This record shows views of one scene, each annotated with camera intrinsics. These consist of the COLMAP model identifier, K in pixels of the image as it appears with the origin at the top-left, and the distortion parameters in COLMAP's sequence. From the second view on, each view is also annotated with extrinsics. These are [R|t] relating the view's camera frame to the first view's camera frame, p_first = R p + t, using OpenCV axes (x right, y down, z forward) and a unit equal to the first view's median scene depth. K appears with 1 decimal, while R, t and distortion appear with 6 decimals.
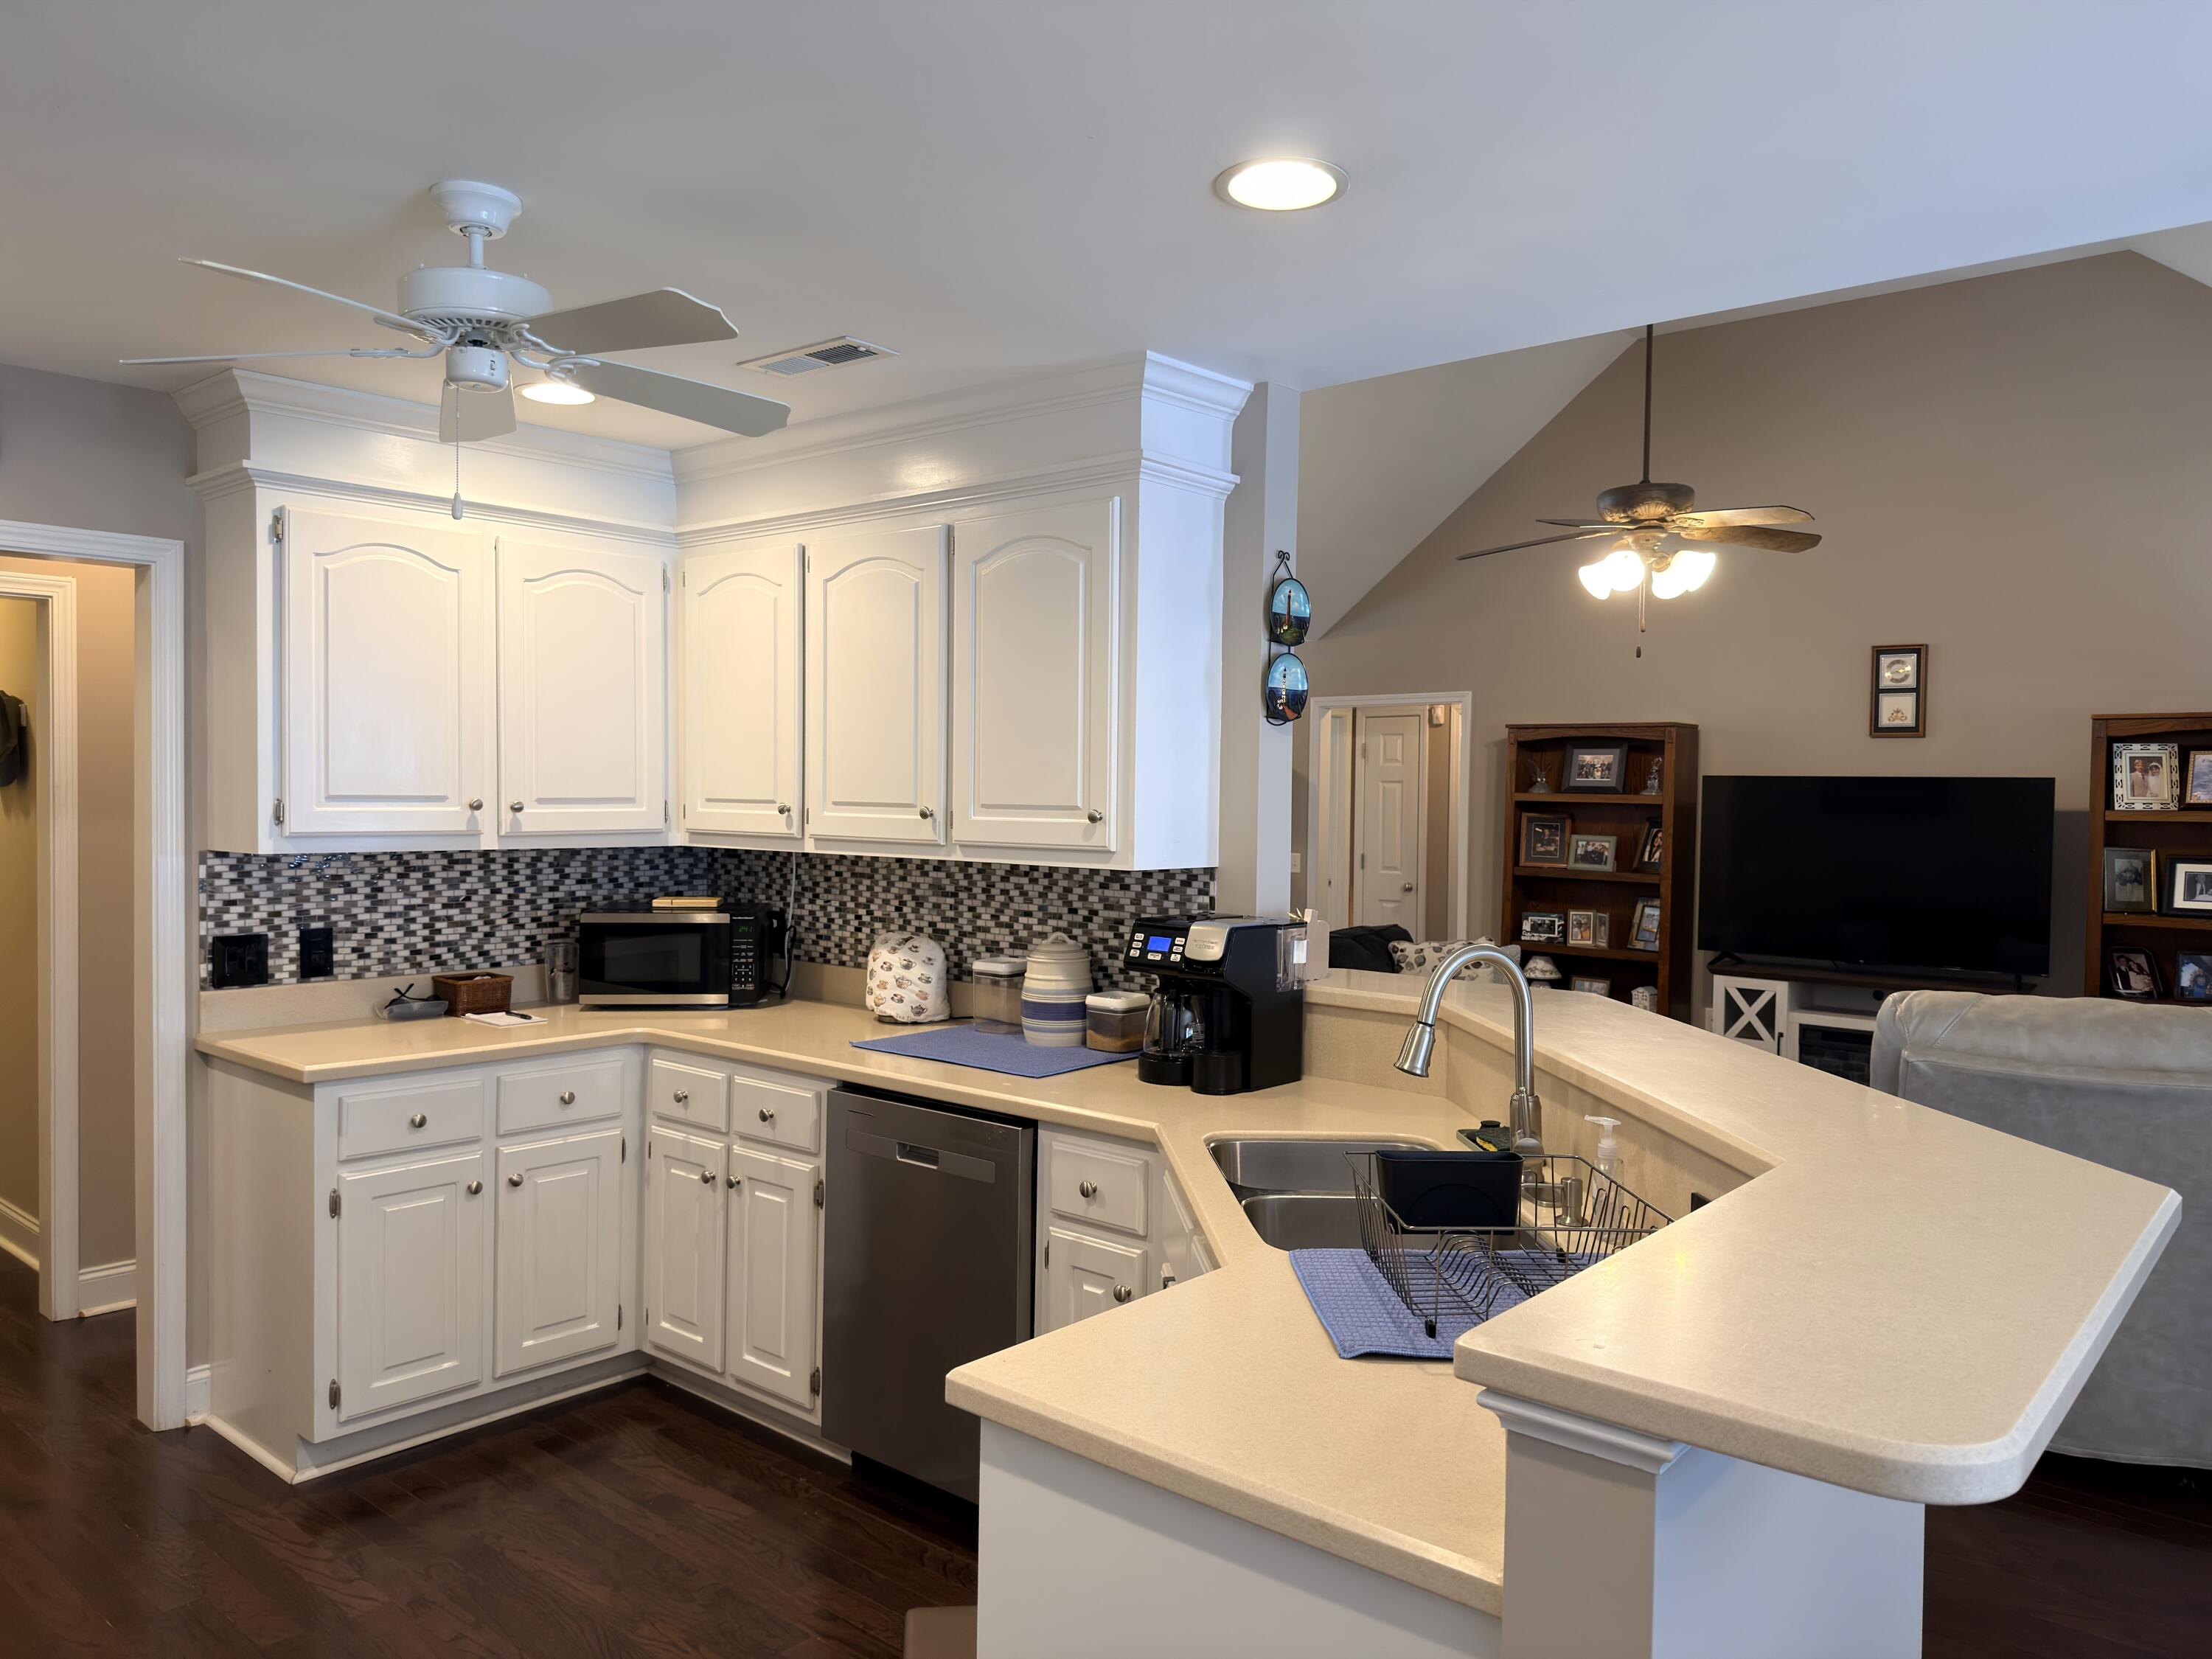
lens RADIAL K [[1552.3, 0, 1106.0], [0, 1552.3, 829.5], [0, 0, 1]] dist [0.127289, -0.195066]
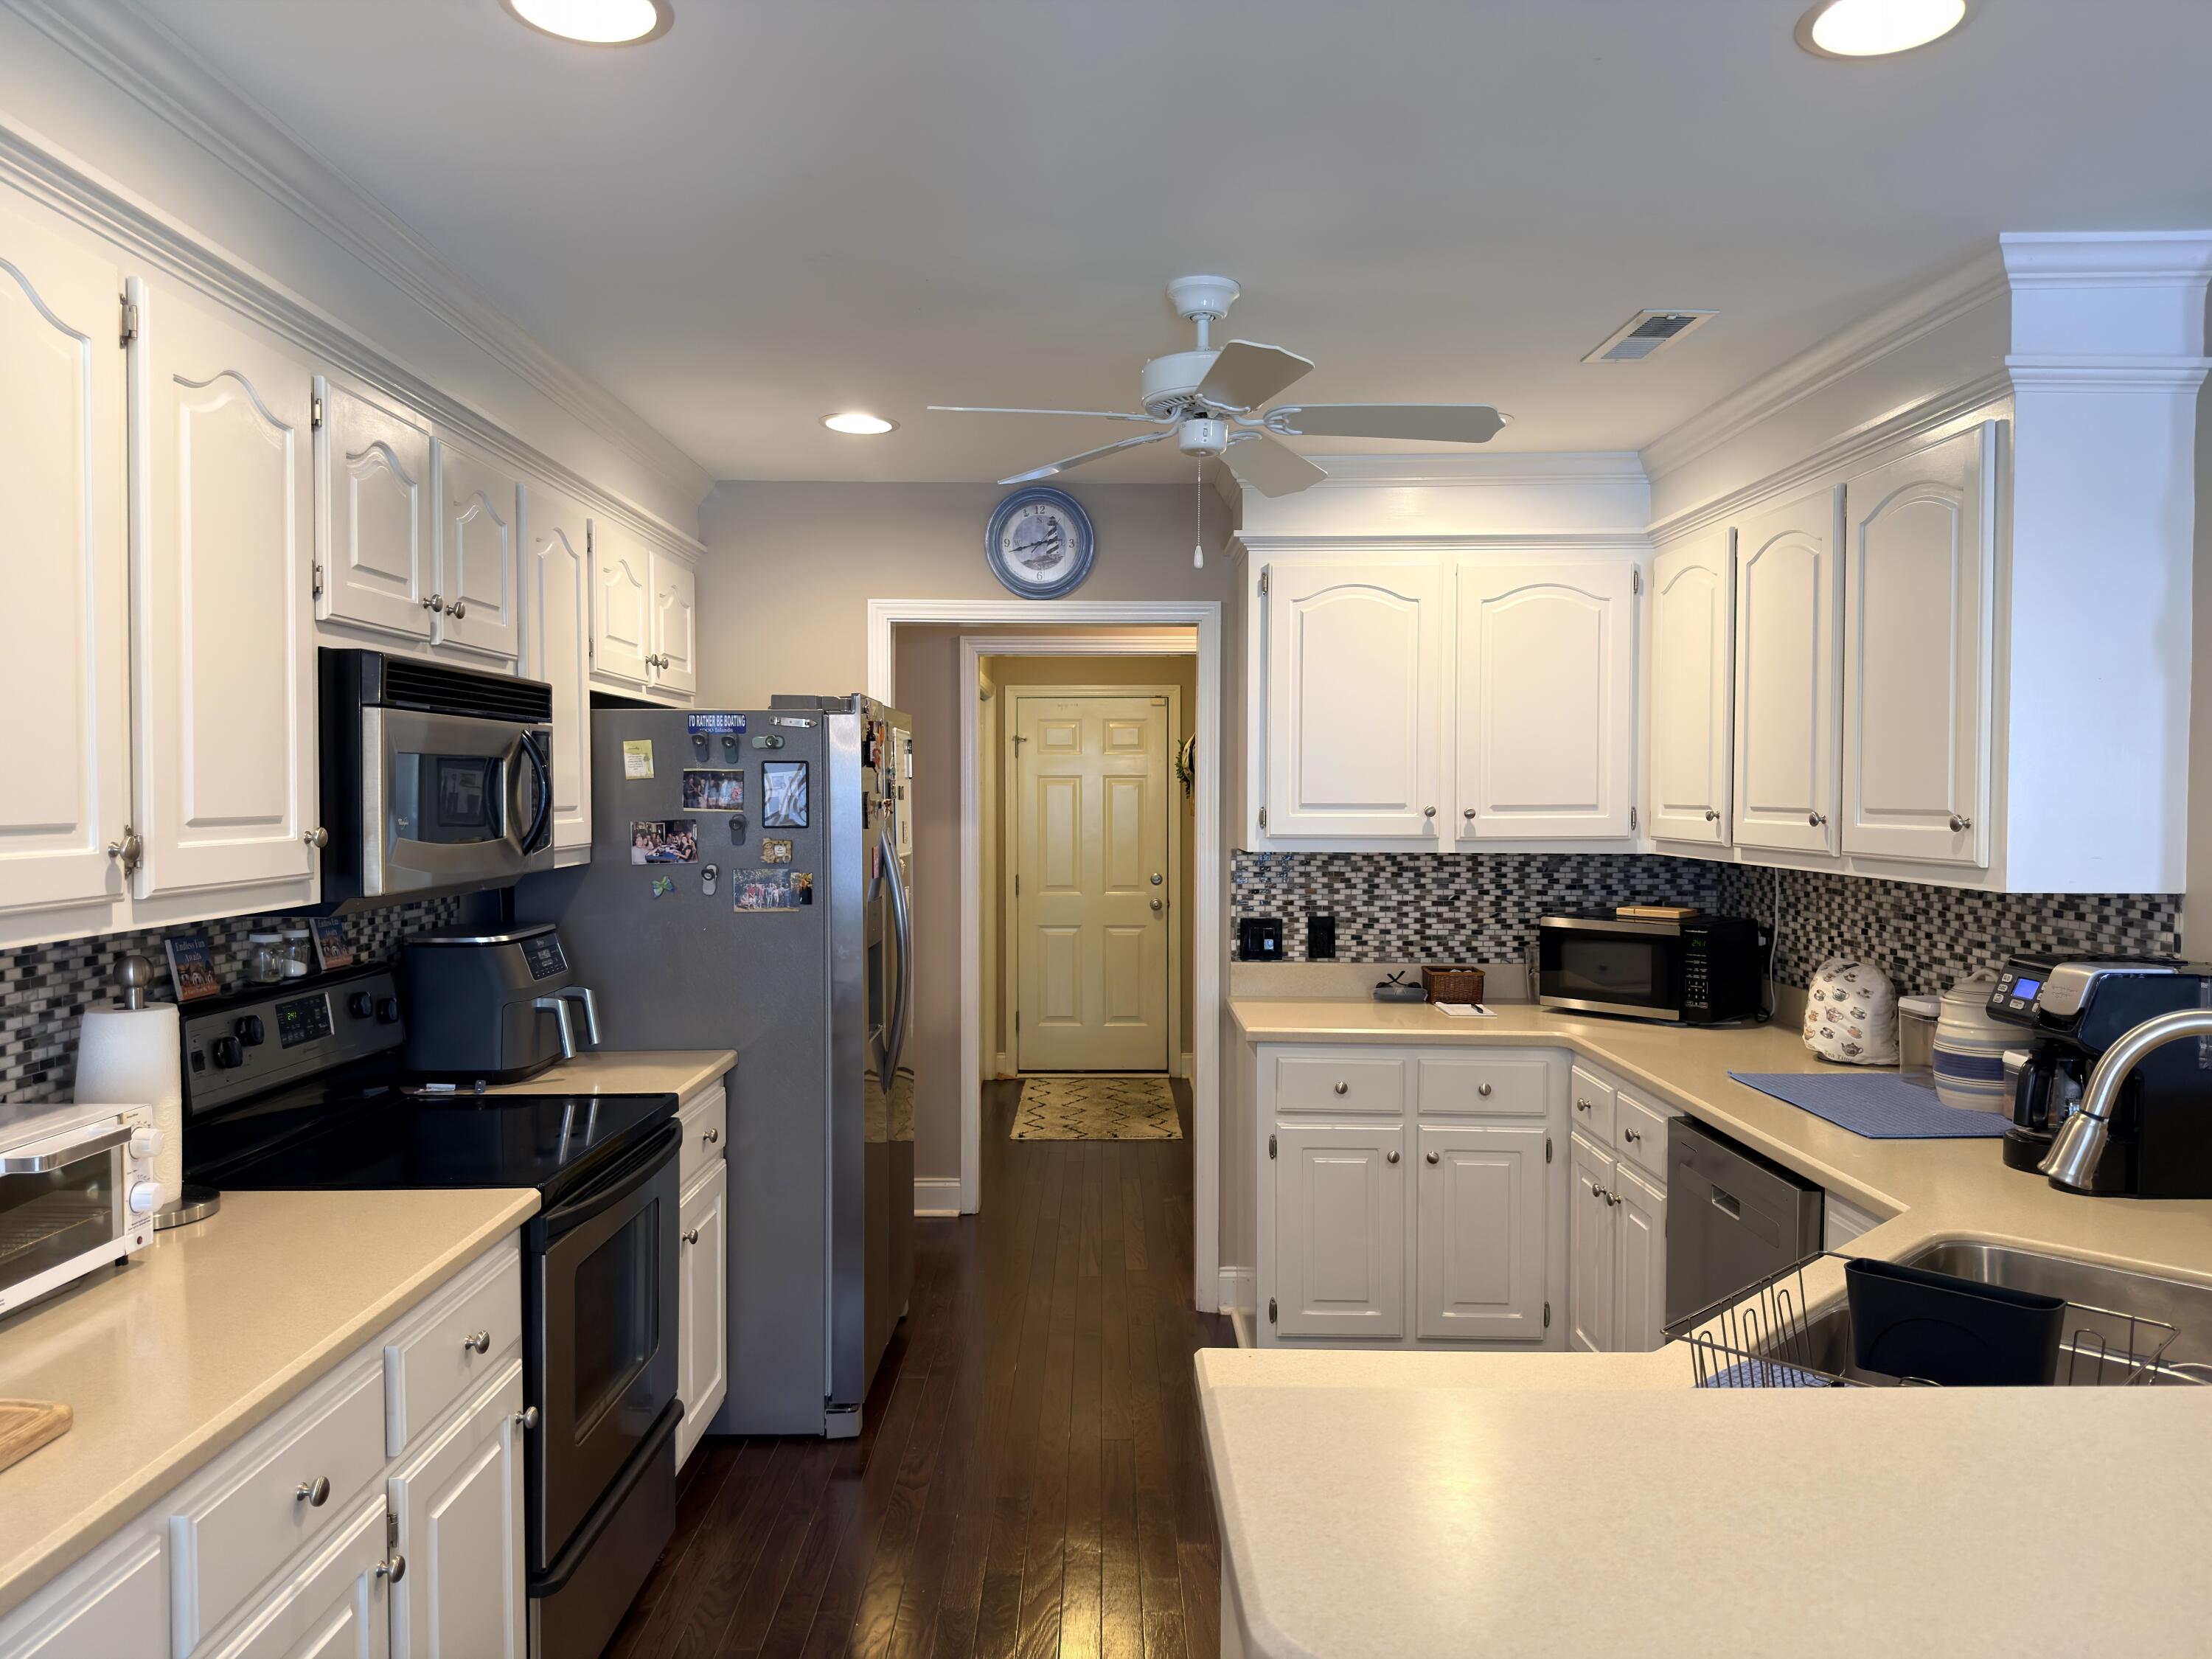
lens RADIAL K [[1552.3, 0, 1106.0], [0, 1552.3, 829.5], [0, 0, 1]] dist [0.127289, -0.195066]
pose [[0.657952, 0.007439, -0.753023, 0.263542], [-0.013229, 0.999911, -0.001681, 0.001595], [0.752943, 0.011068, 0.657992, 0.112206]]
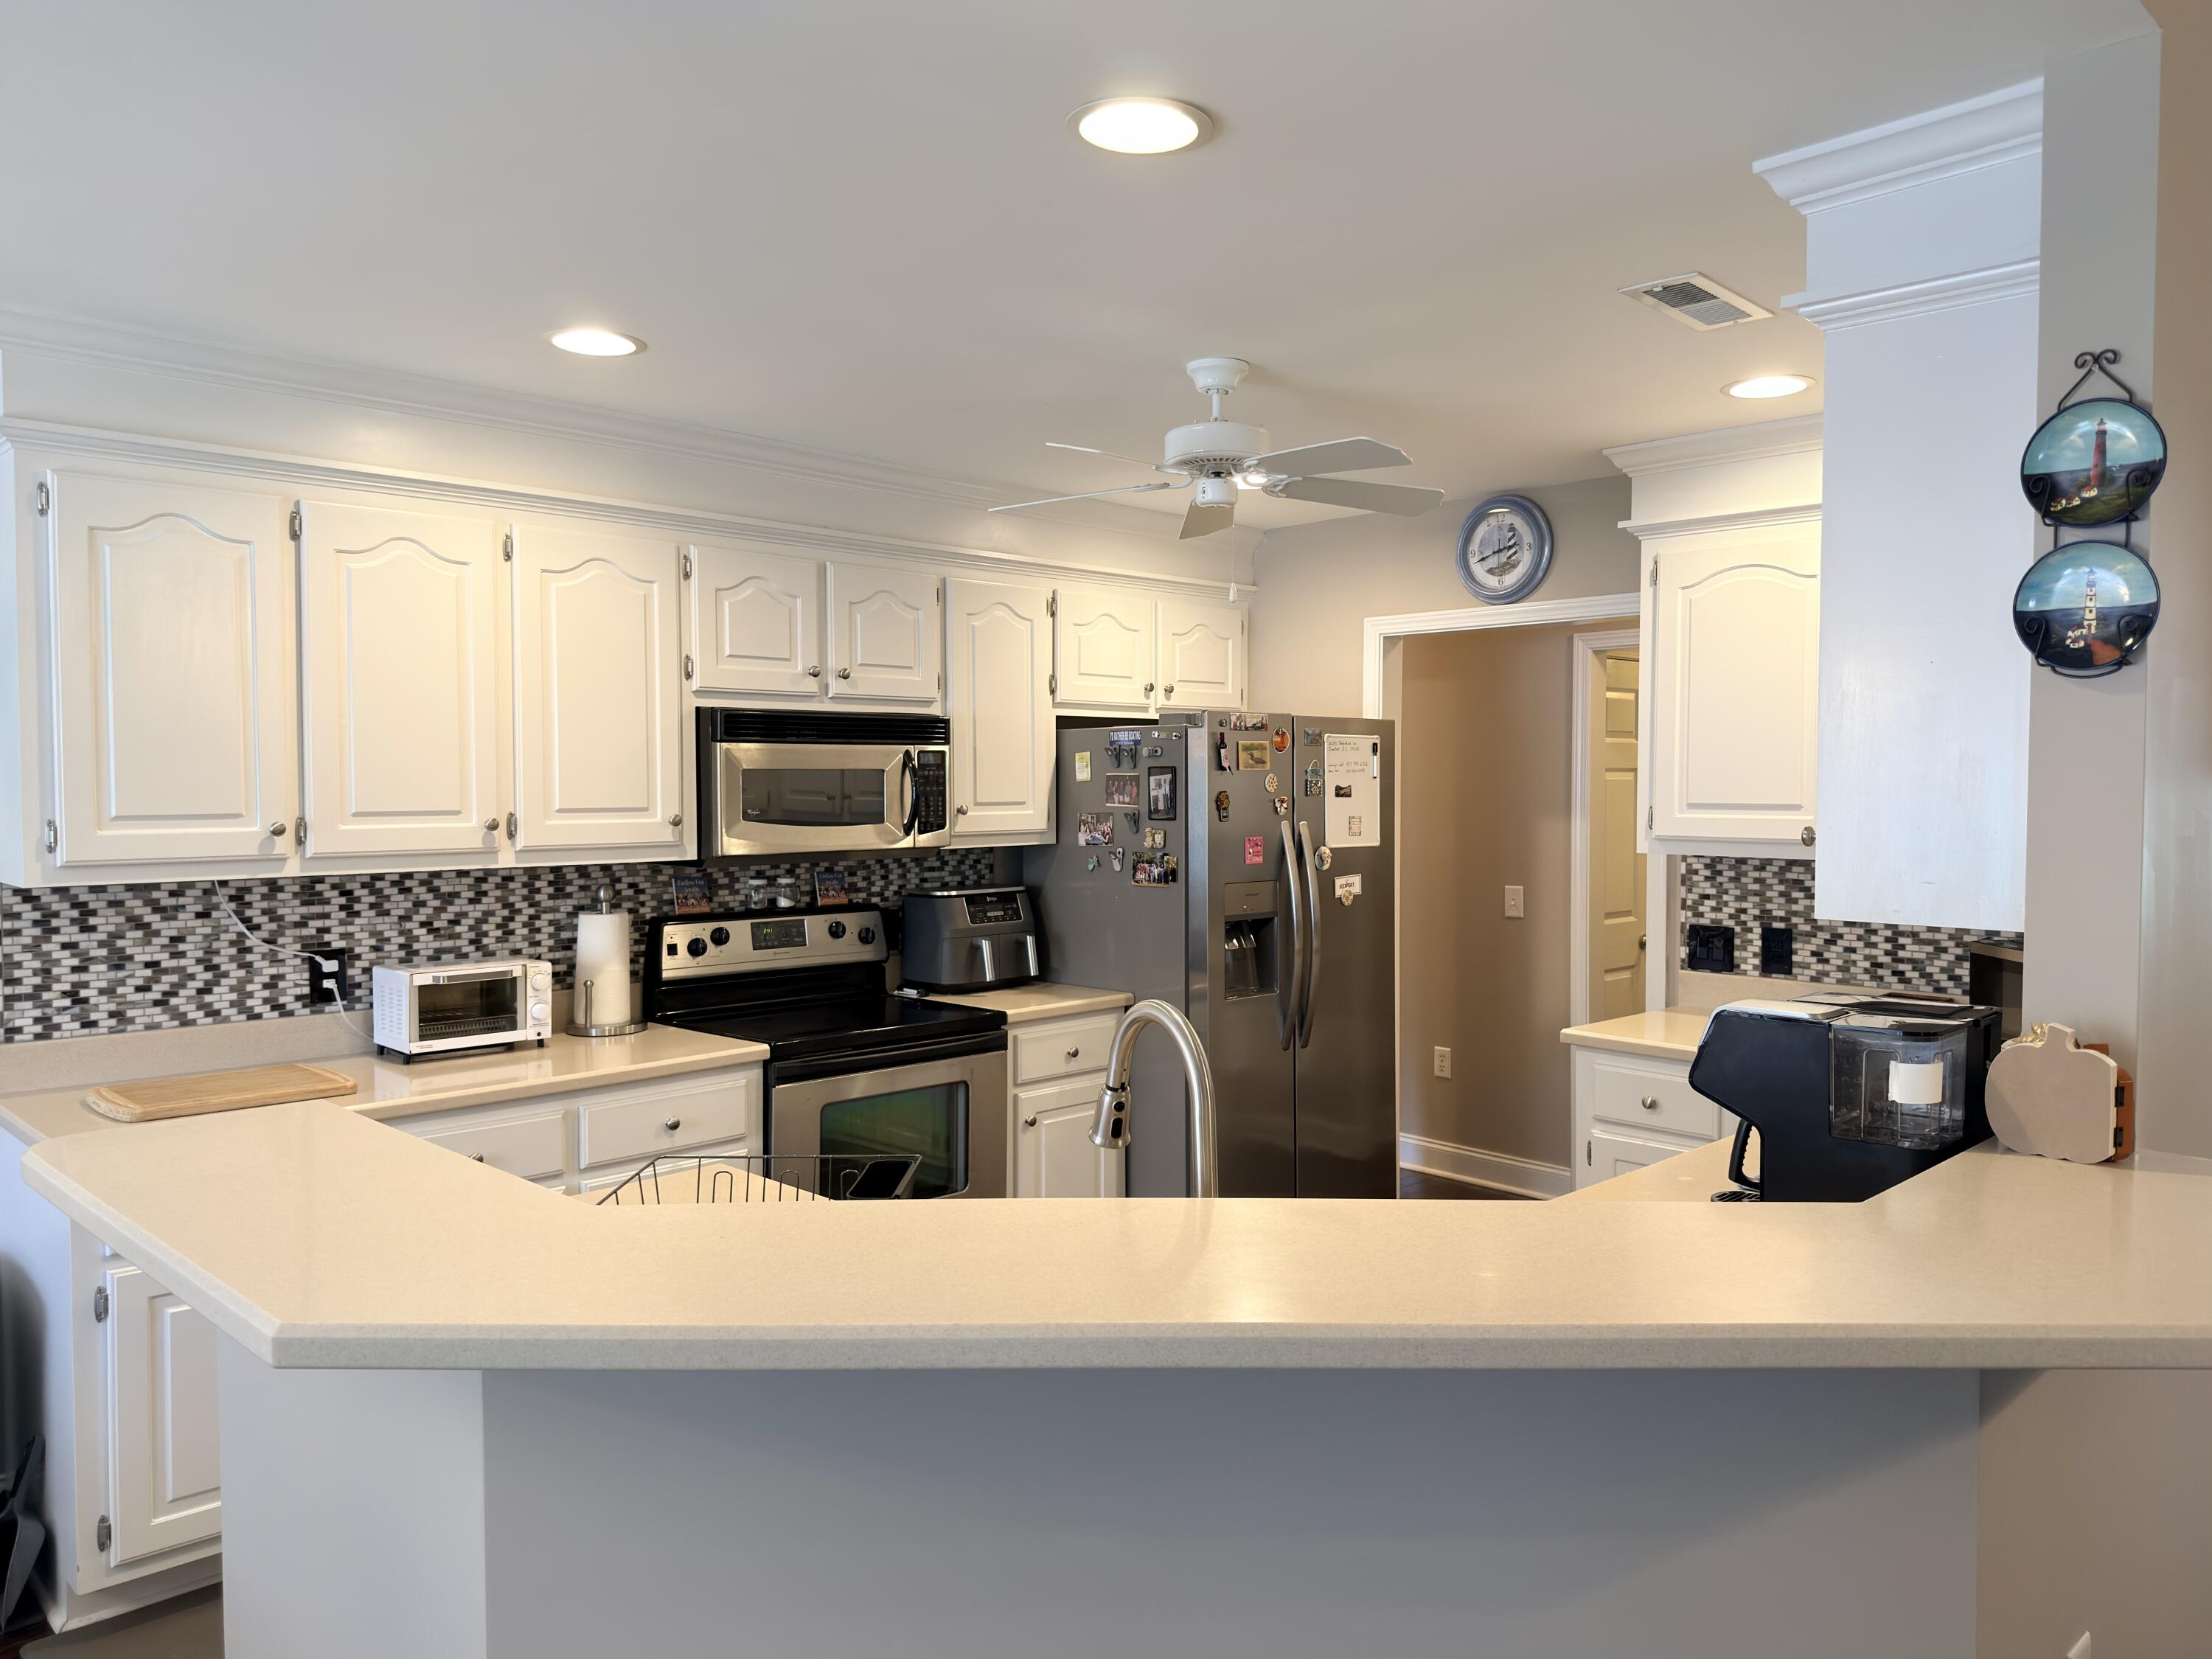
lens RADIAL K [[1558.5, 0, 1106.0], [0, 1558.5, 829.5], [0, 0, 1]] dist [0.039619, -0.202314]
pose [[-0.091615, 0.020403, -0.995585, 0.578829], [-0.025986, 0.999401, 0.022872, -0.016143], [0.995455, 0.027967, -0.091030, 0.630021]]
